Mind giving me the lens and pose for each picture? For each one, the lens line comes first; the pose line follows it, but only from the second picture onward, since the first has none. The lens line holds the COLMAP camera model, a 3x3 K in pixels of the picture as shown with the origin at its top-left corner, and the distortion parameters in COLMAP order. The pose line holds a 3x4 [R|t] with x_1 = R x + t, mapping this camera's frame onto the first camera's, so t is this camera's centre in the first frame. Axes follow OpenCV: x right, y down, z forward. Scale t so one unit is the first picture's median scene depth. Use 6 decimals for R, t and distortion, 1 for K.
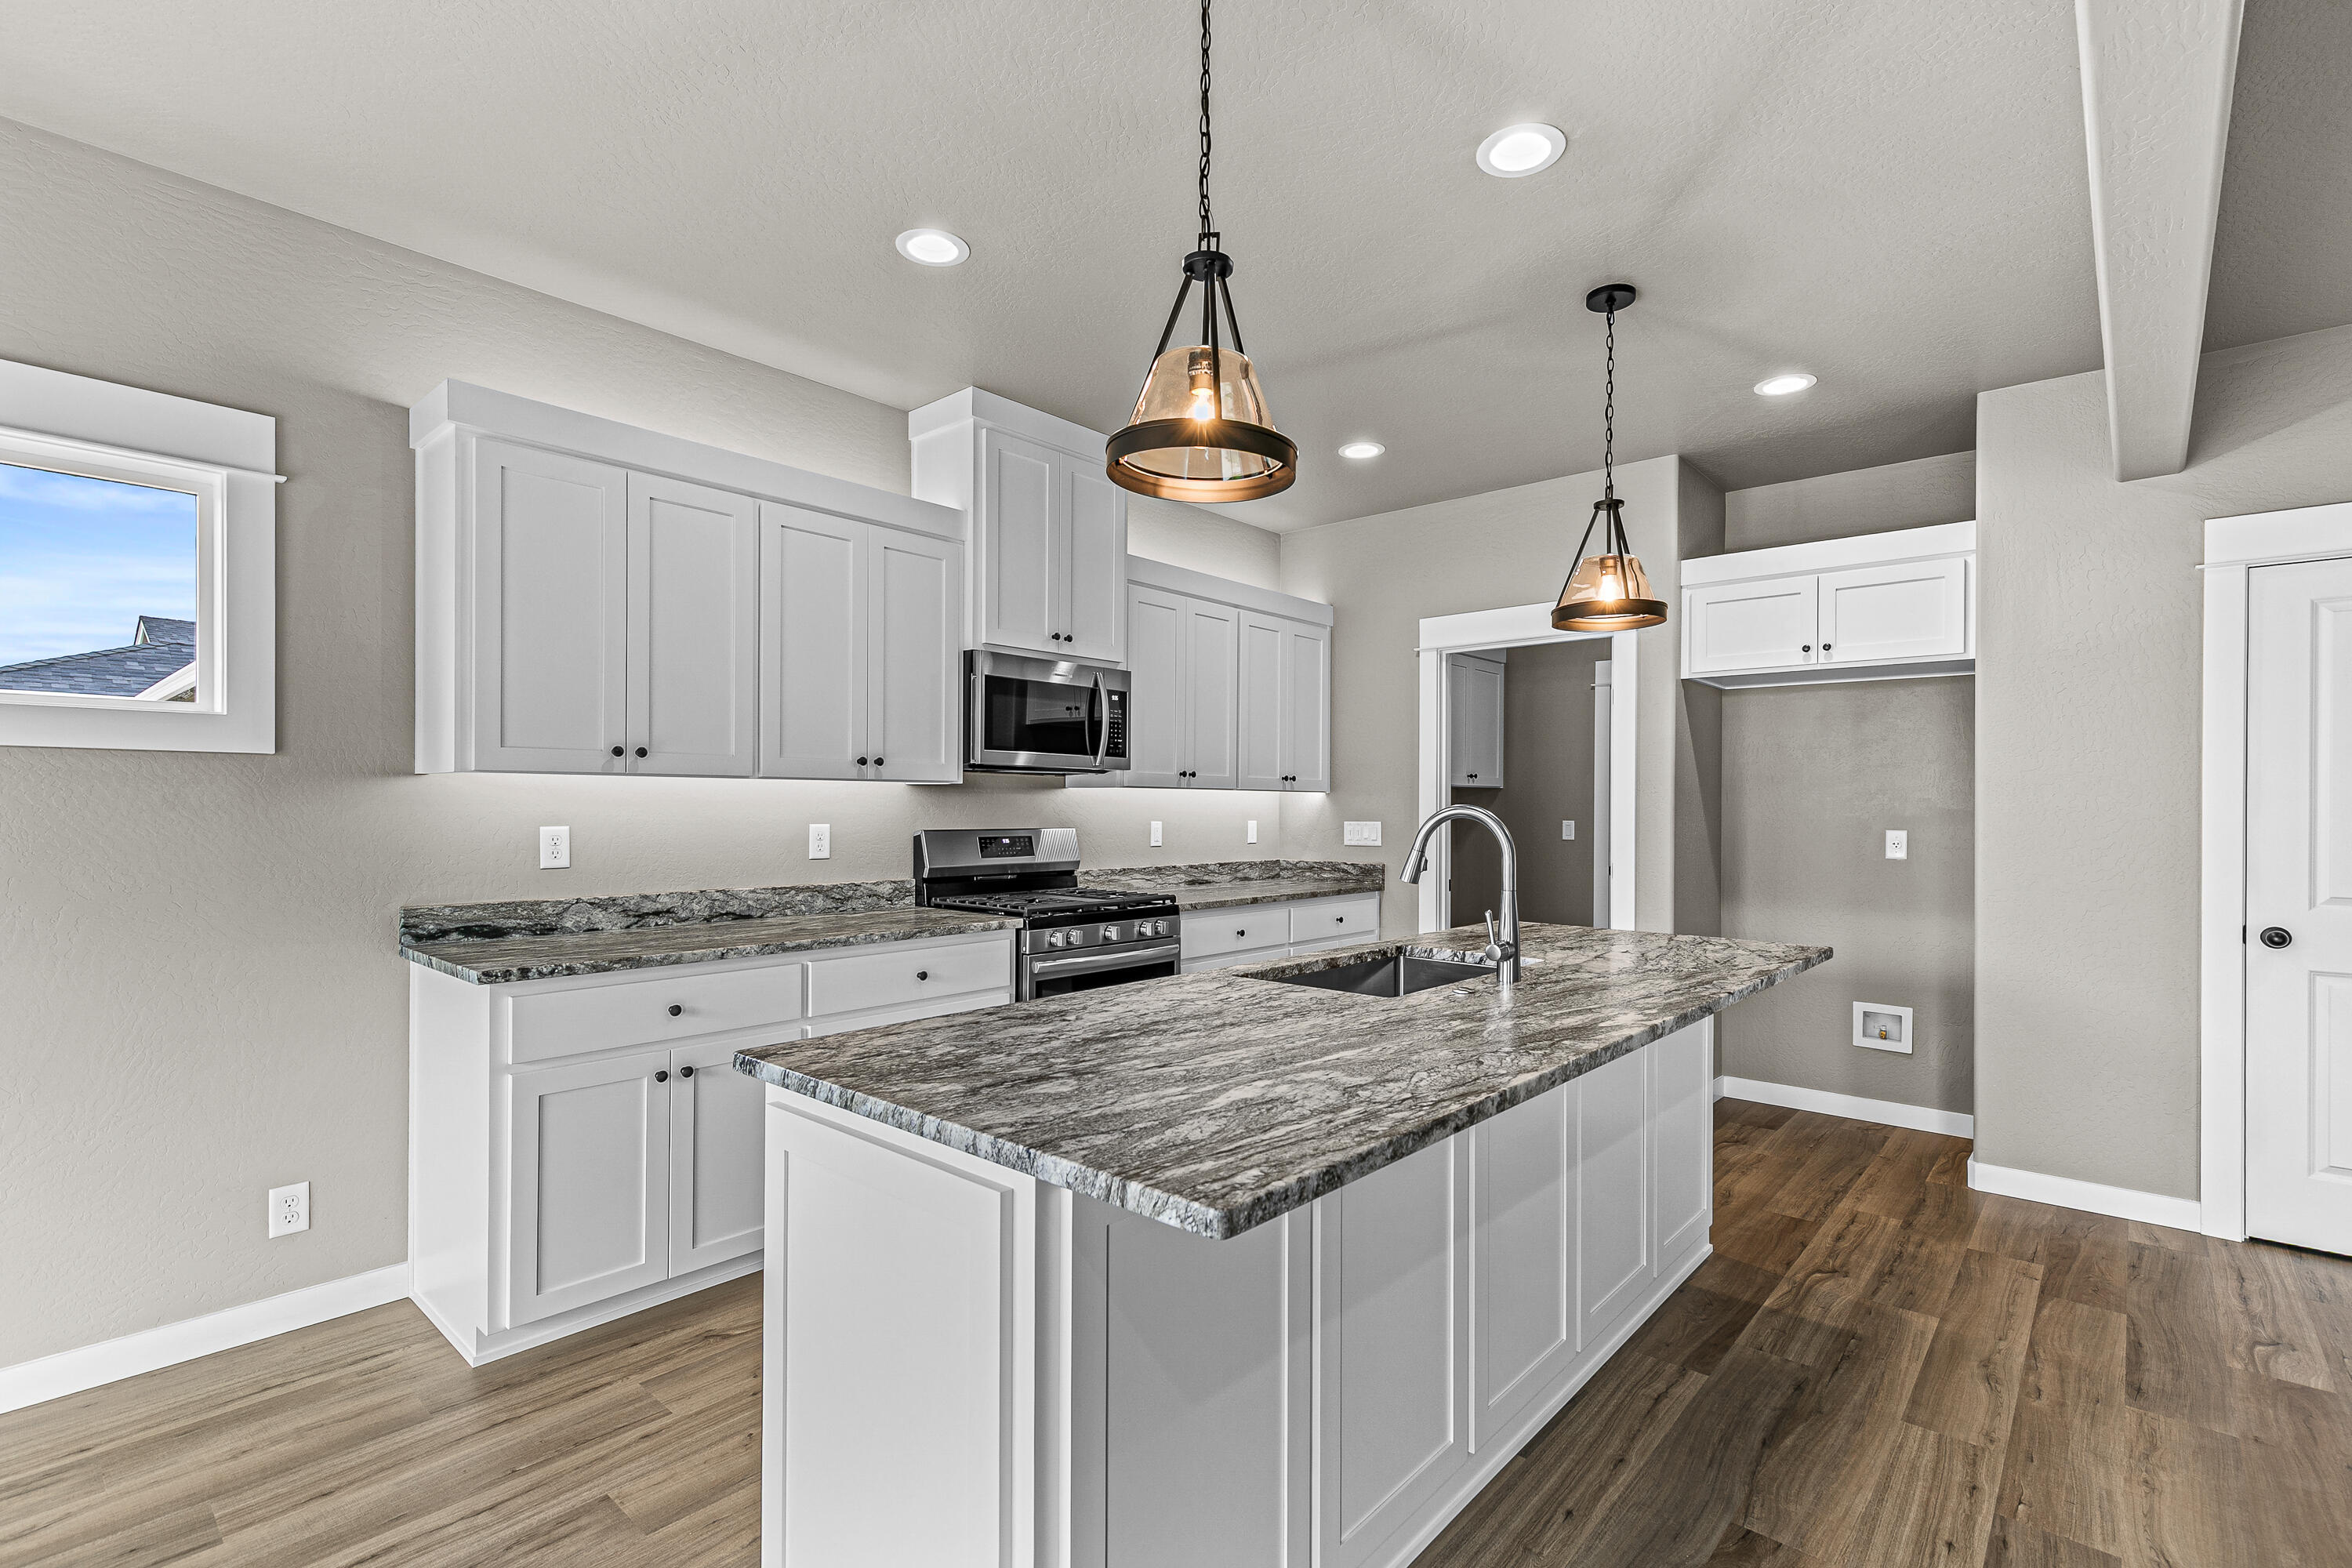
lens RADIAL K [[1077.5, 0, 1181.6], [0, 1077.5, 797.4], [0, 0, 1]] dist [0.012116, -0.000455]
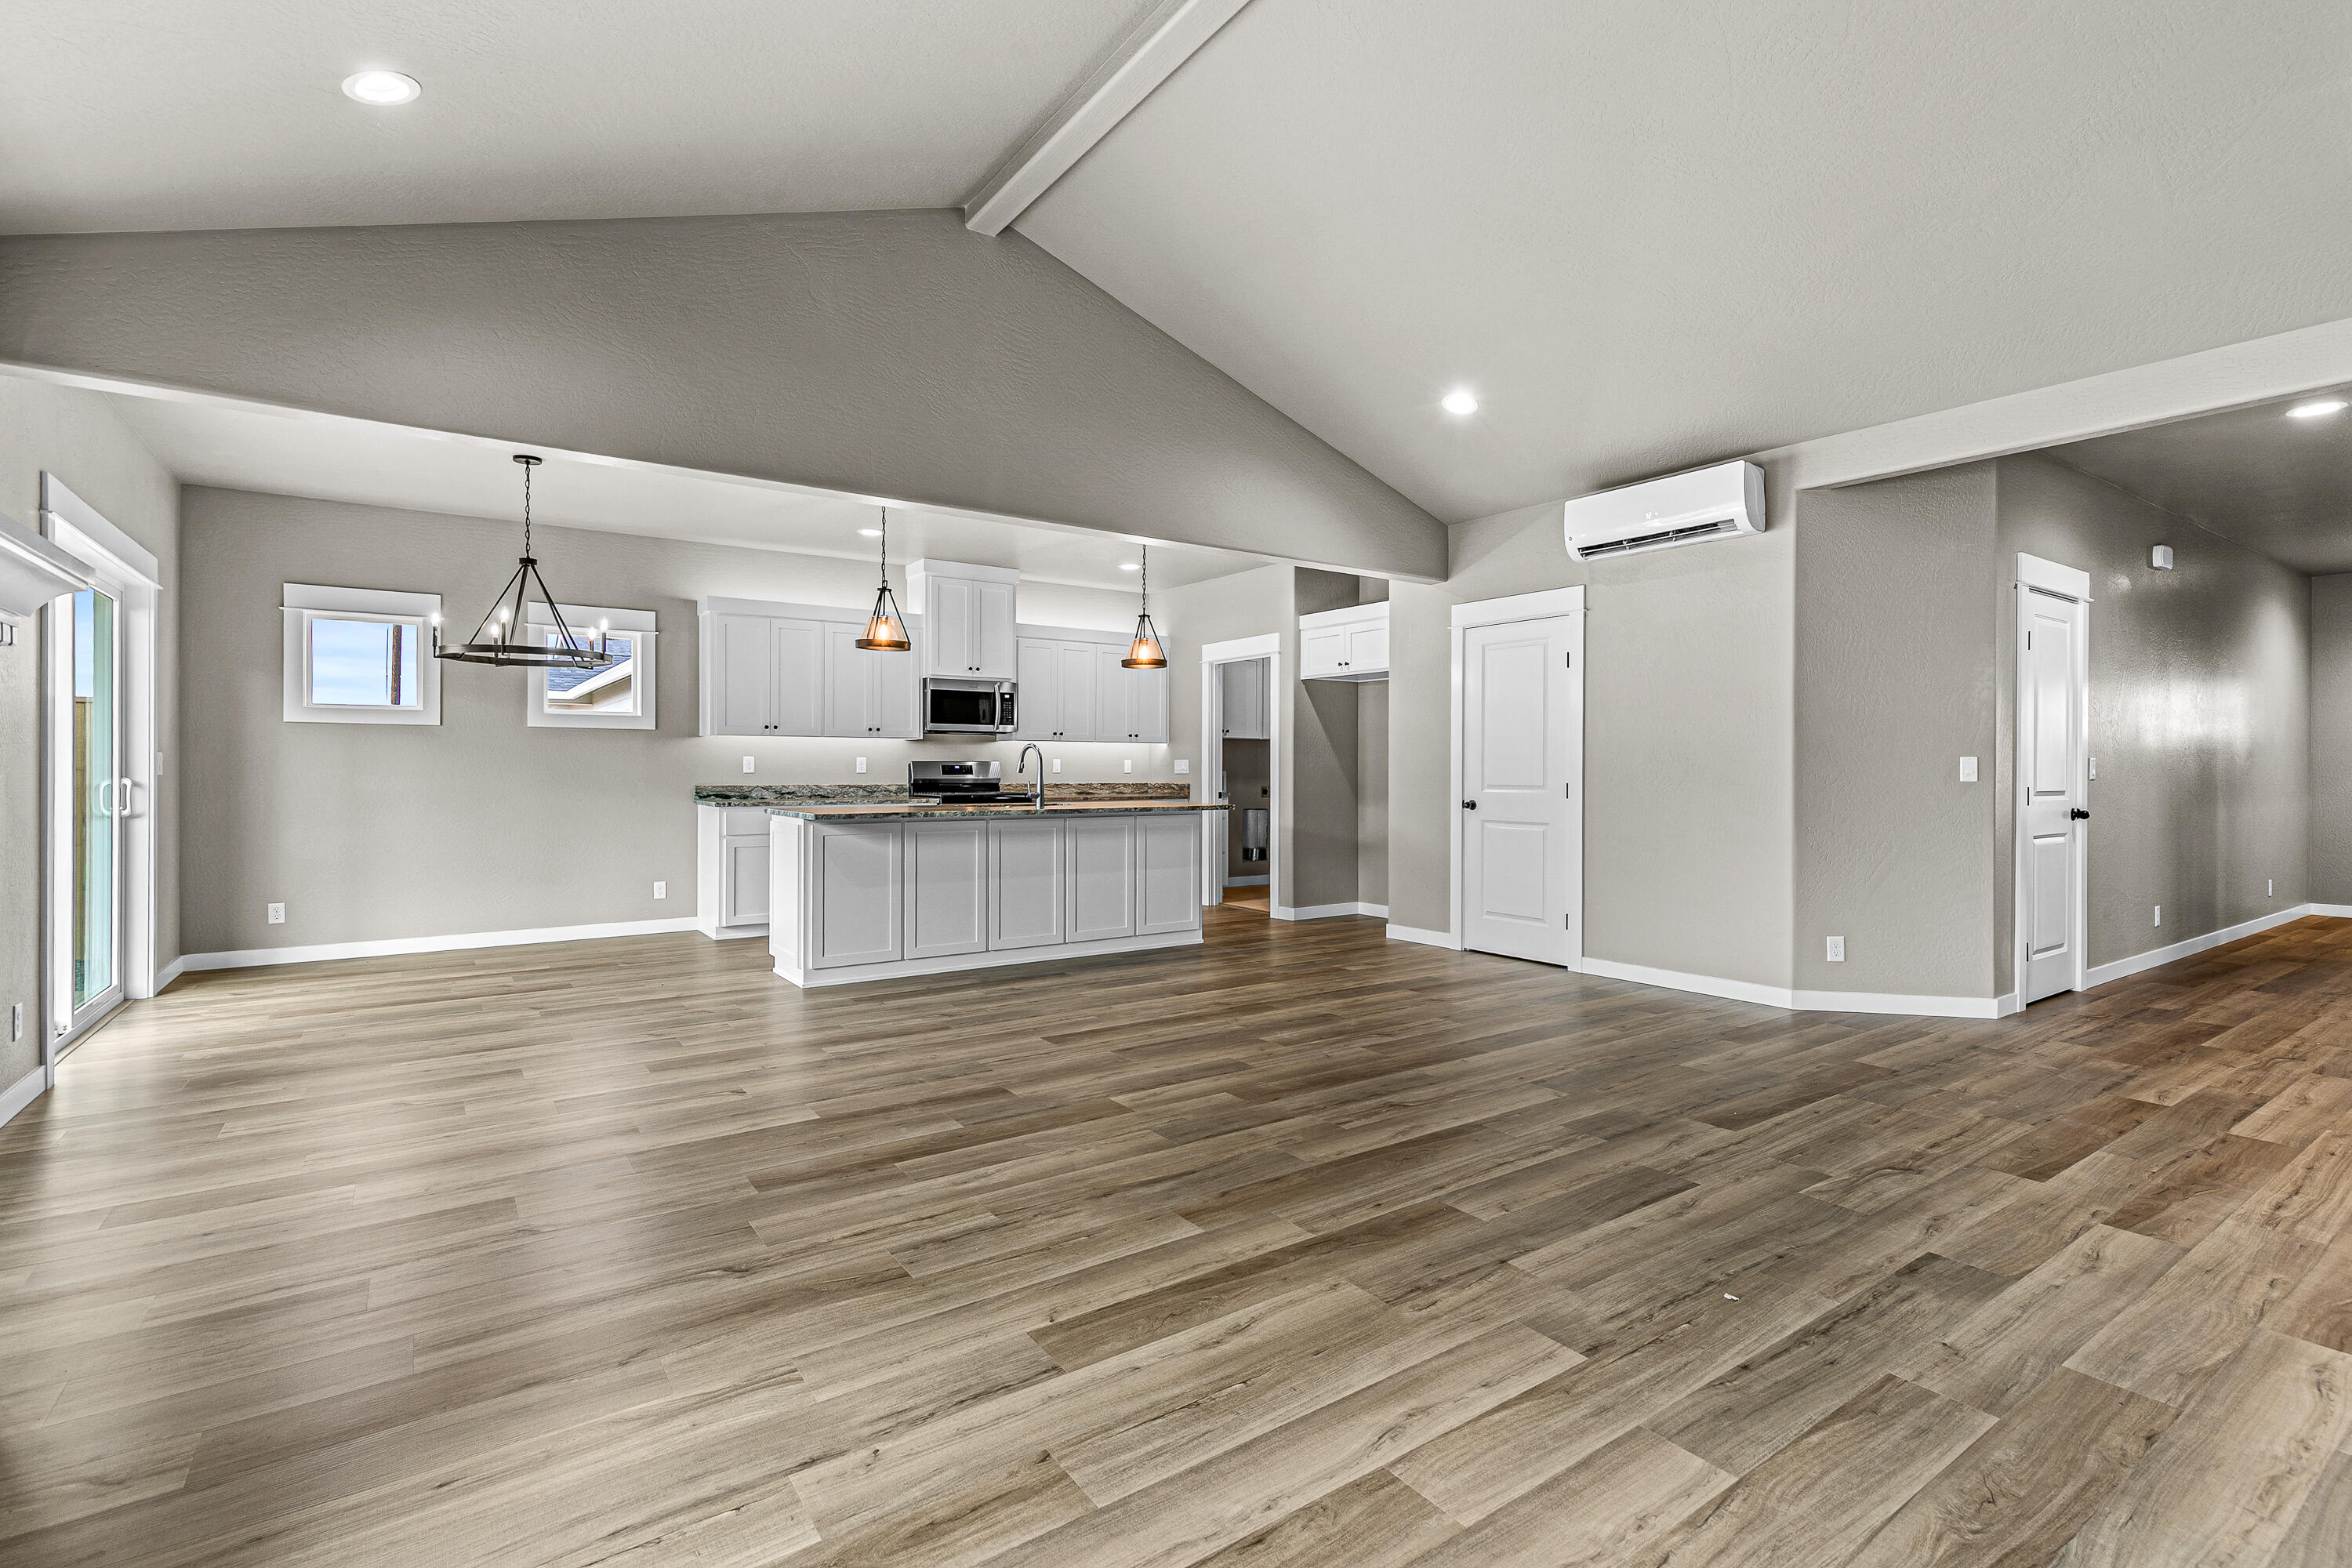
lens RADIAL K [[1082.8, 0, 1178.9], [0, 1082.8, 760.0], [0, 0, 1]] dist [0.013450, -0.000289]
pose [[0.972542, -0.005254, -0.232667, 0.817473], [0.005068, 0.999986, -0.001397, 0.035866], [0.232671, 0.000179, 0.972555, -1.019577]]
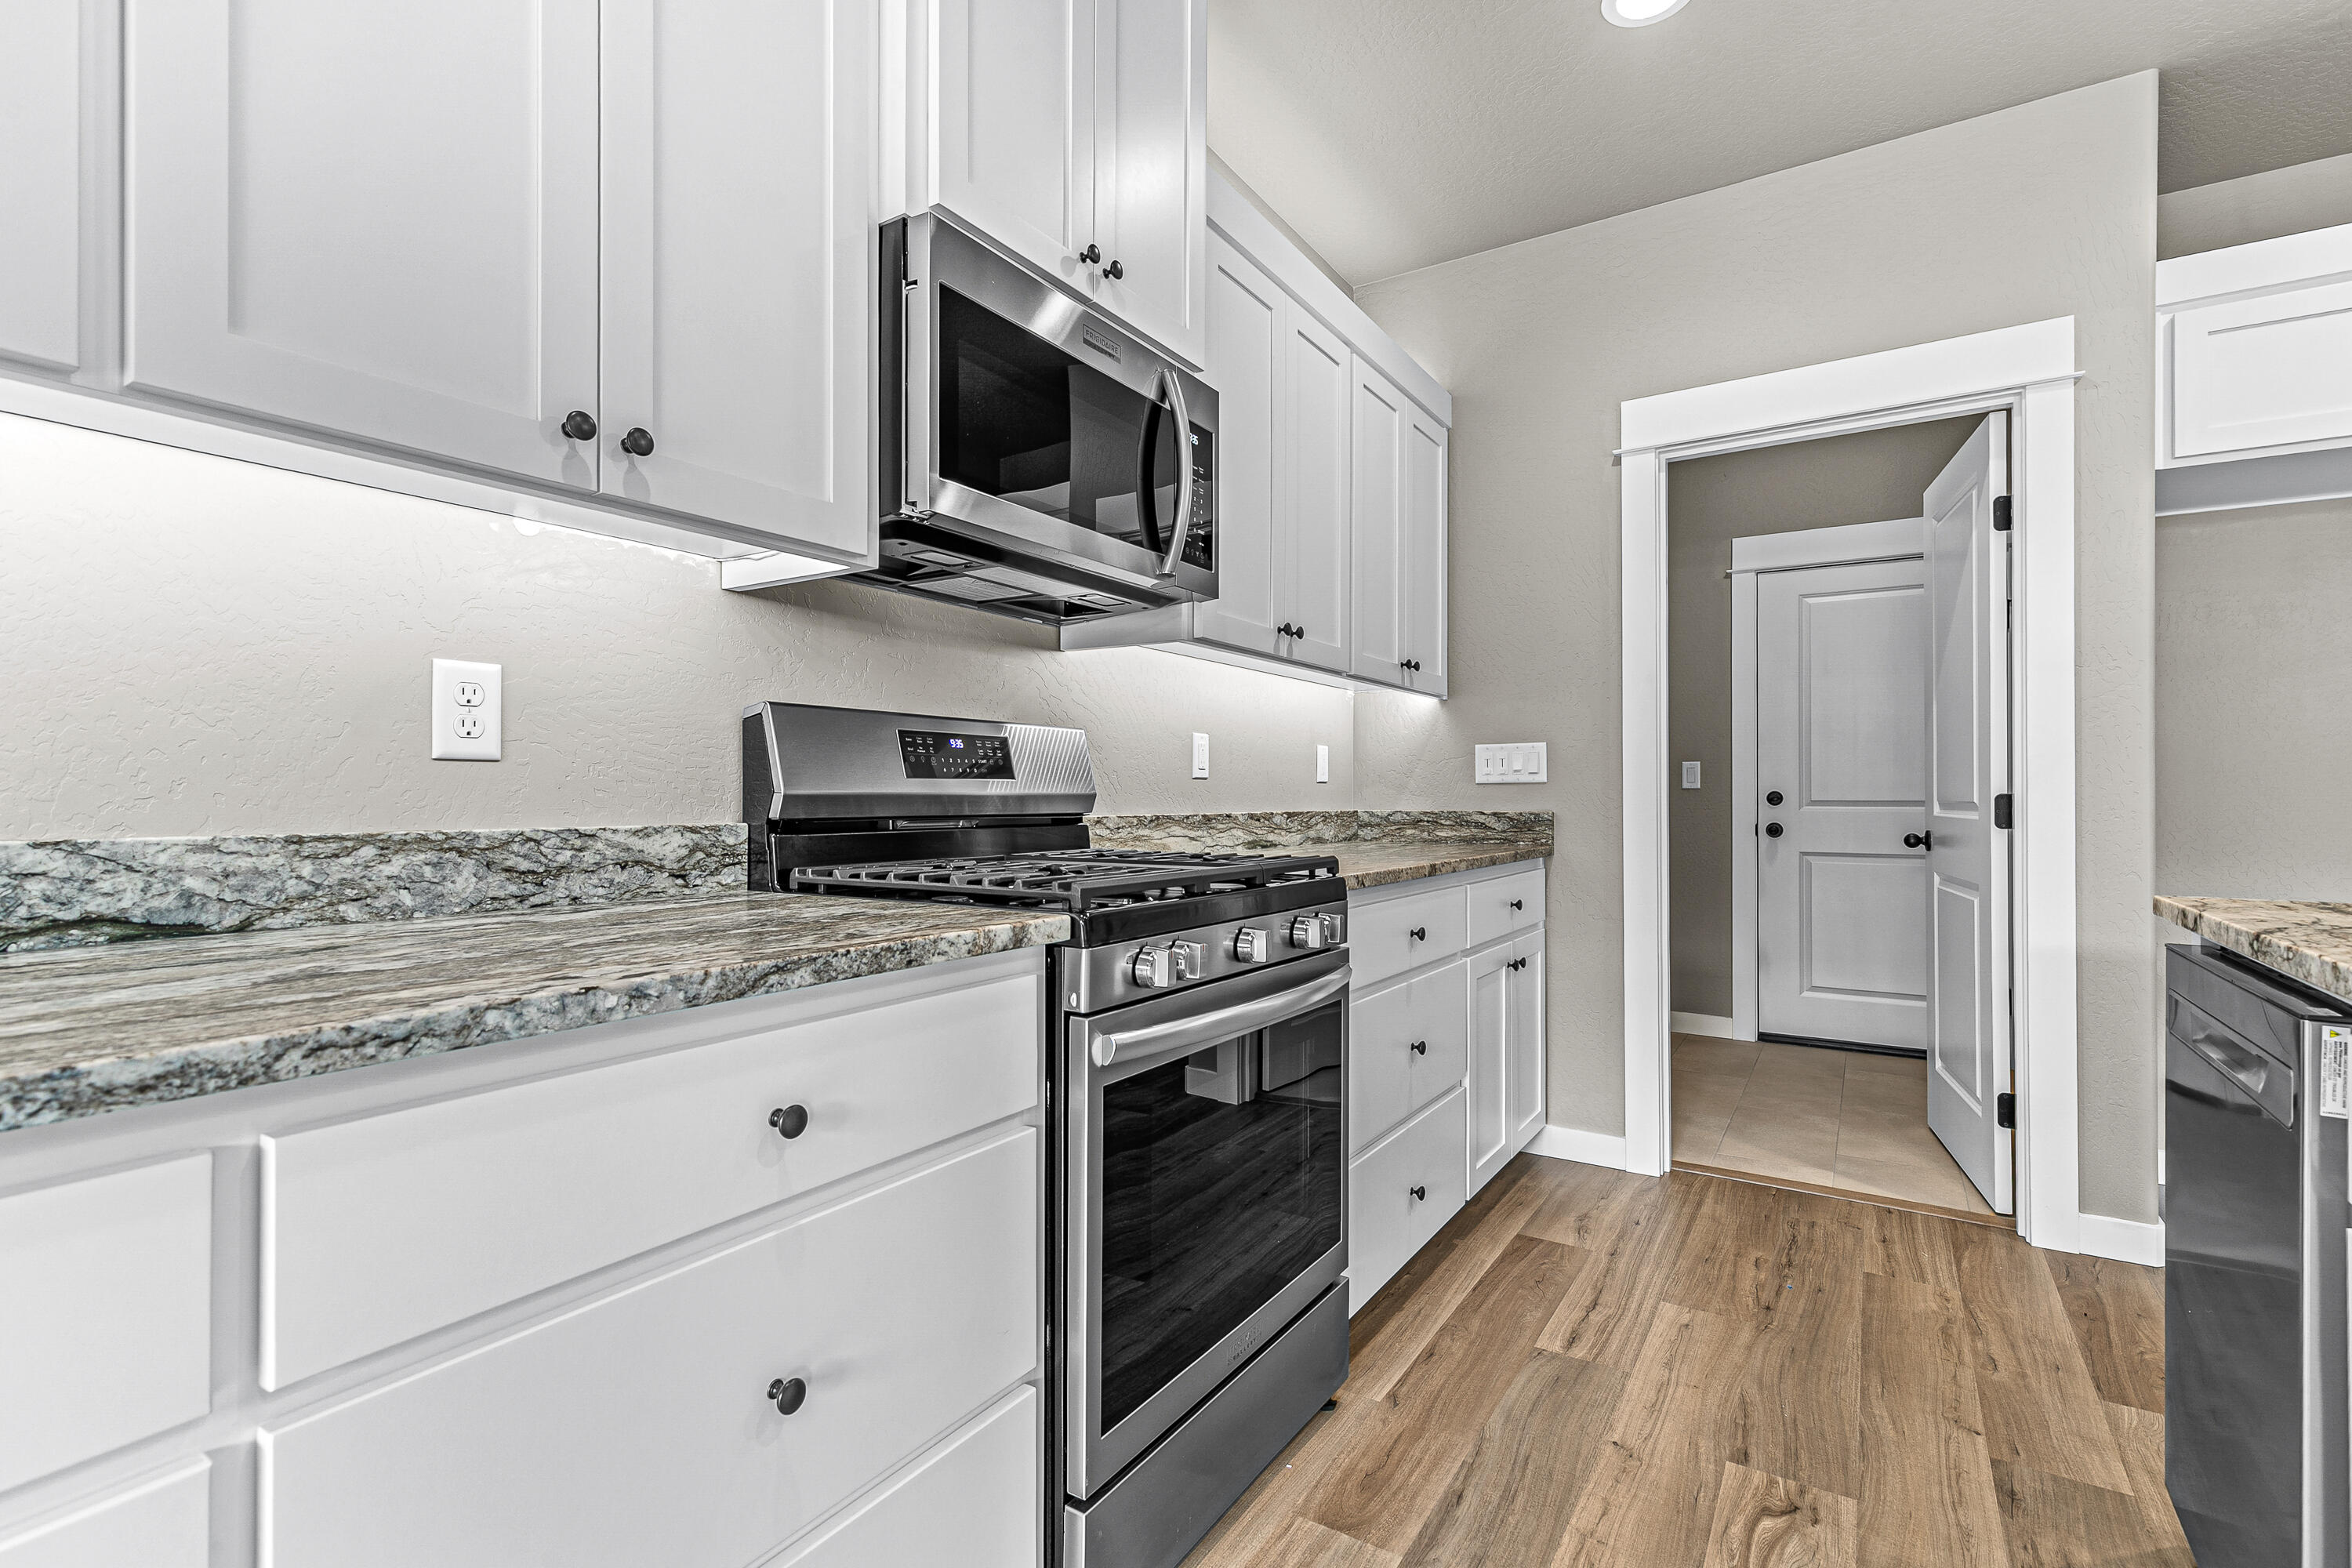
lens RADIAL K [[1079.4, 0, 1181.6], [0, 1079.4, 784.6], [0, 0, 1]] dist [0.007160, -0.000500]
pose [[0.987835, -0.002988, 0.155476, -0.157589], [0.003356, 0.999992, -0.002102, 0.066133], [-0.155468, 0.002598, 0.987837, 0.606476]]
